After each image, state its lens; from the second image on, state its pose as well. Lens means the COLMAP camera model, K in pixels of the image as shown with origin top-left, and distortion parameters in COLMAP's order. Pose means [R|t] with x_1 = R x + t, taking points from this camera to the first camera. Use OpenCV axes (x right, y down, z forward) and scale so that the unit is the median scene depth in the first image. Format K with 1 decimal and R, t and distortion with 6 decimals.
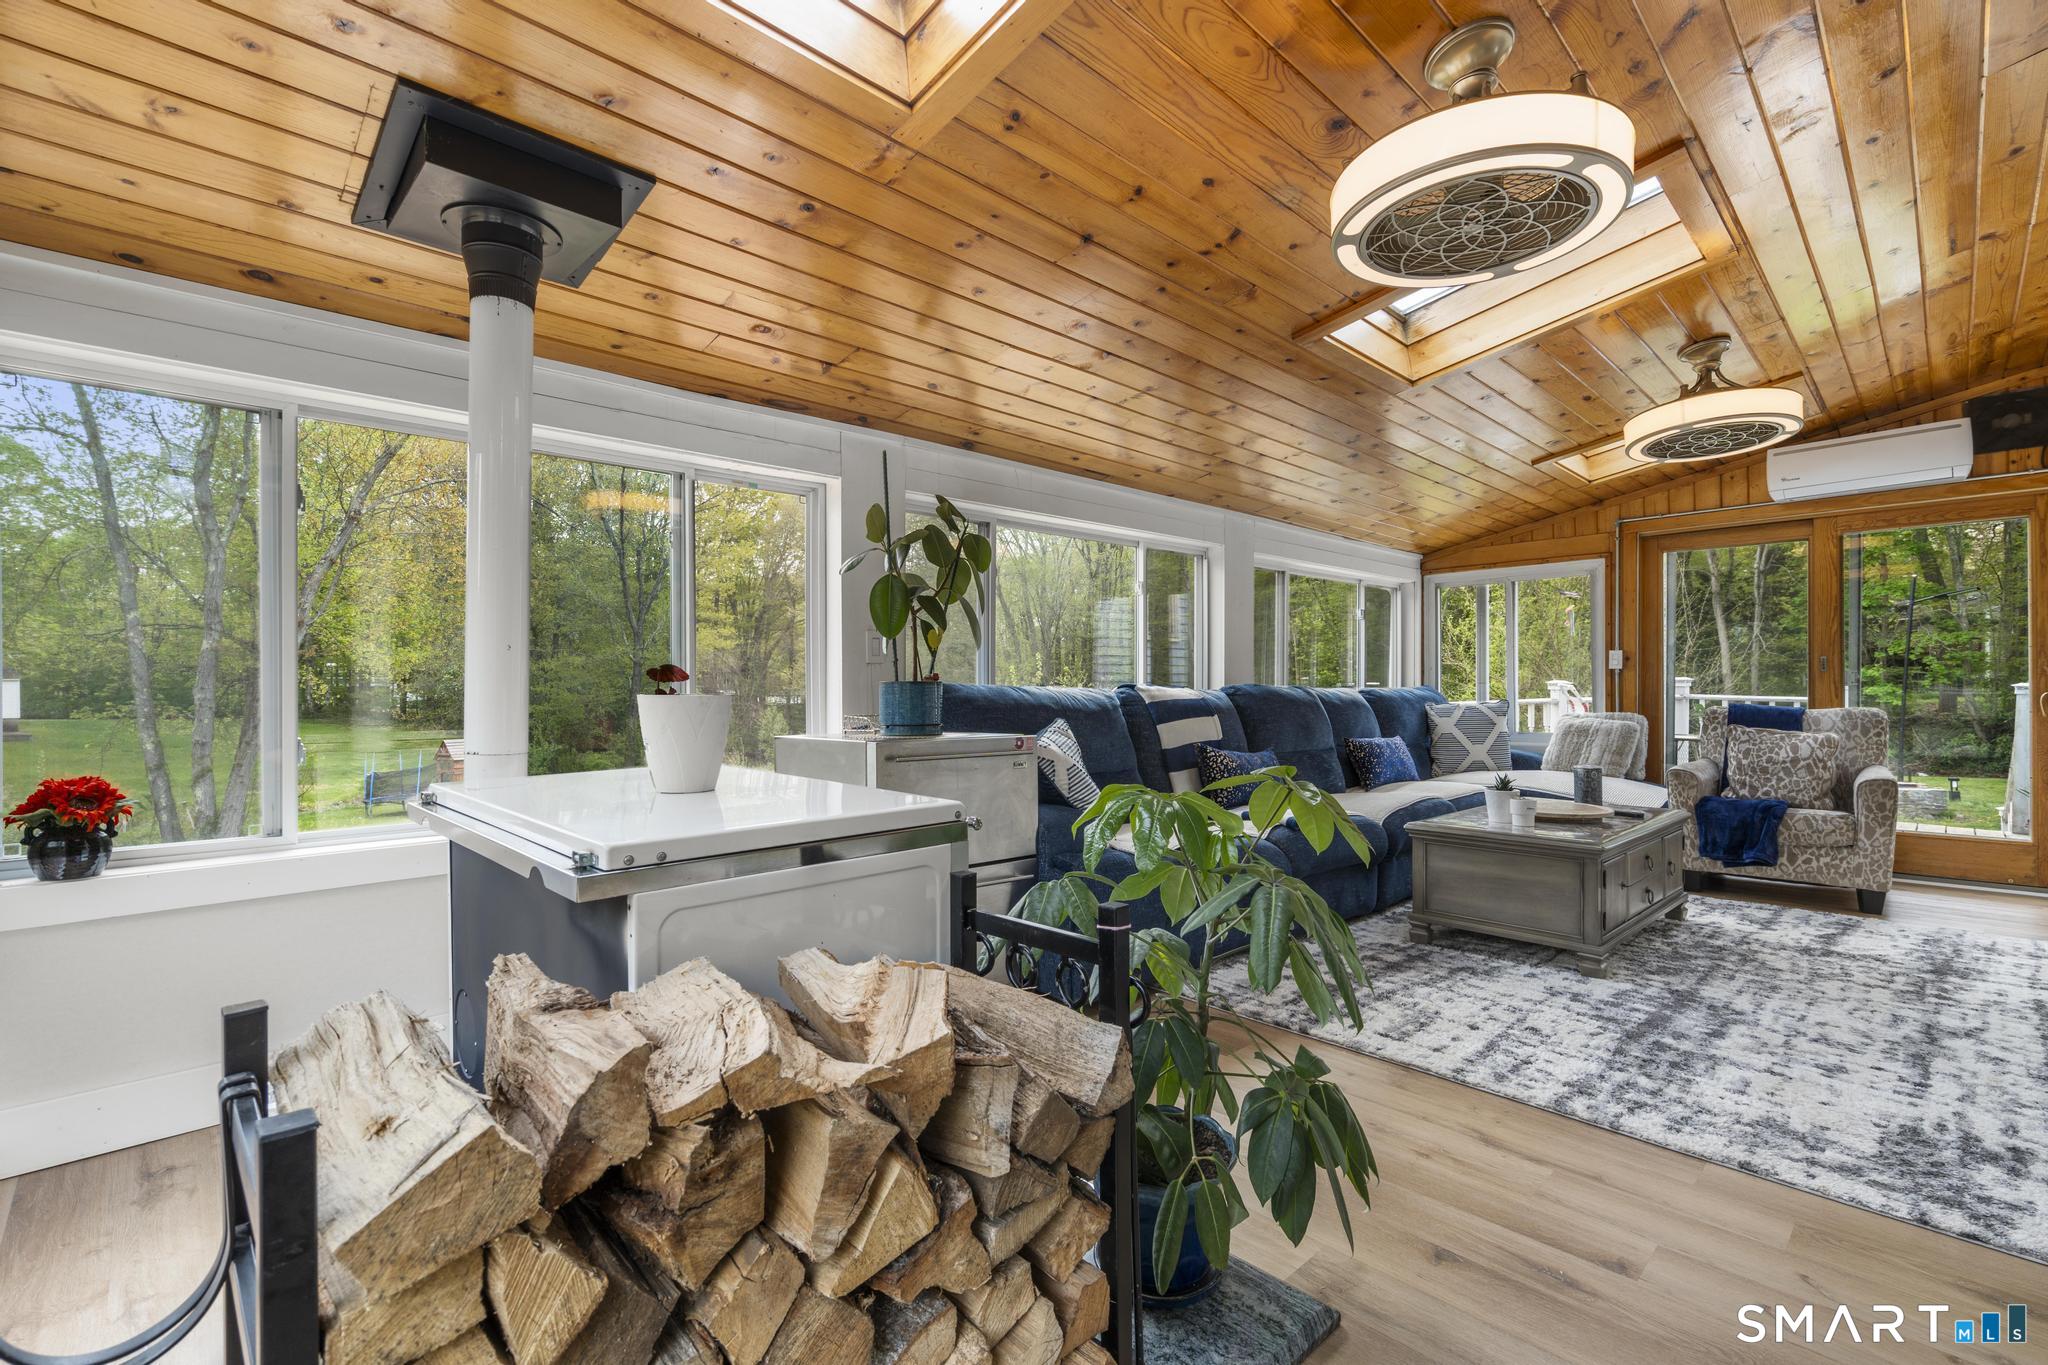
lens RADIAL K [[918.7, 0, 1024.0], [0, 918.7, 682.5], [0, 0, 1]] dist [-0.014969, 0.004331]
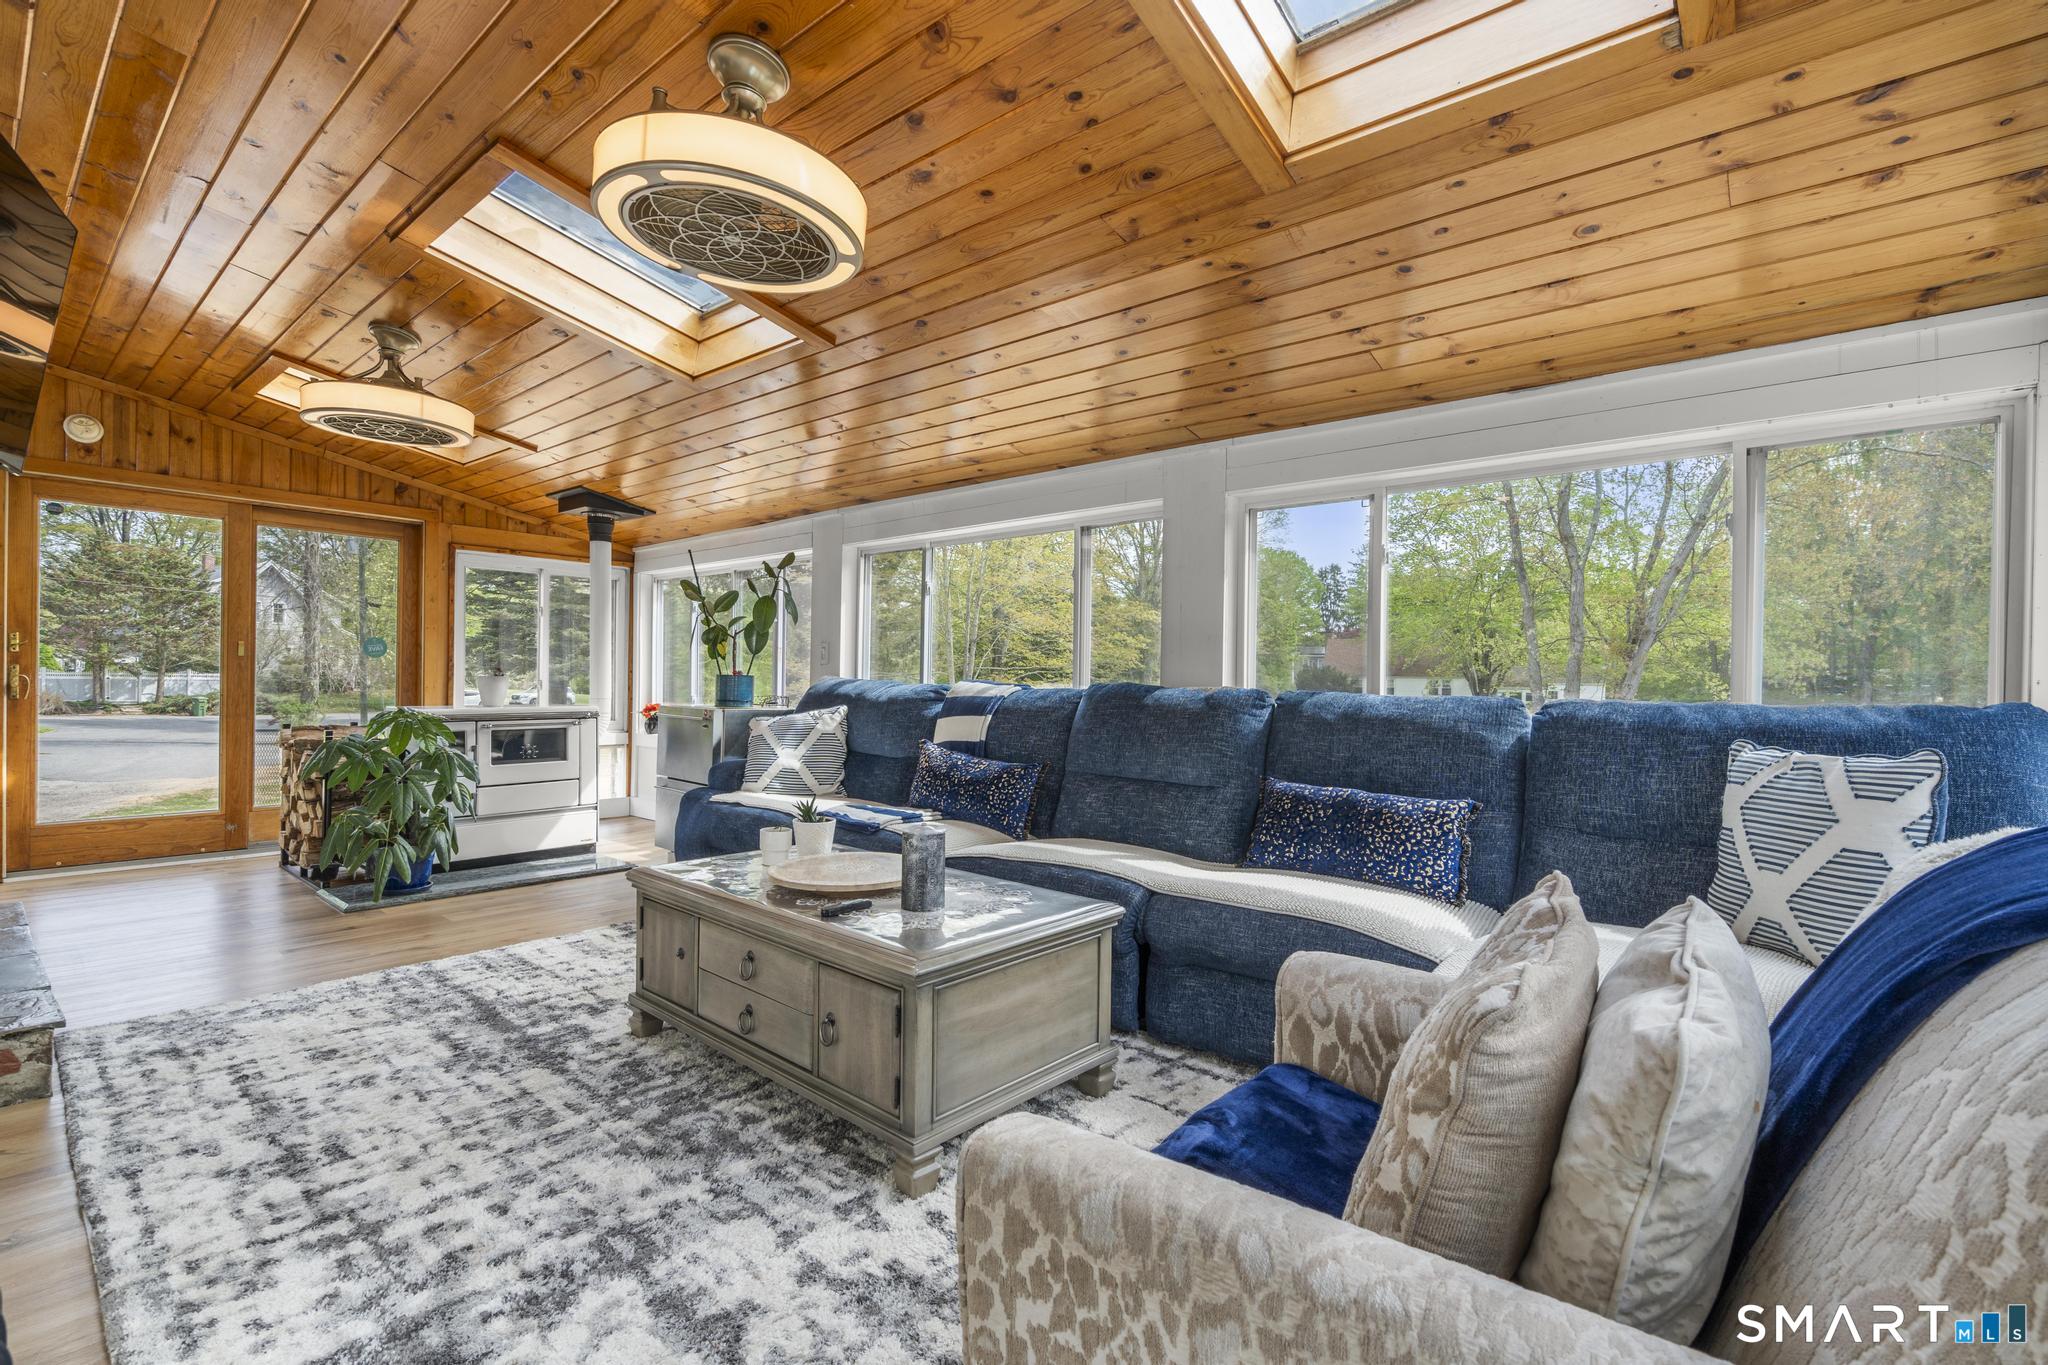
lens RADIAL K [[918.7, 0, 1024.0], [0, 918.7, 682.5], [0, 0, 1]] dist [-0.014969, 0.004331]
pose [[0.099108, 0.005871, -0.995059, 1.755371], [-0.014344, 0.999887, 0.004470, -0.002847], [0.994973, 0.013830, 0.099181, 1.490005]]
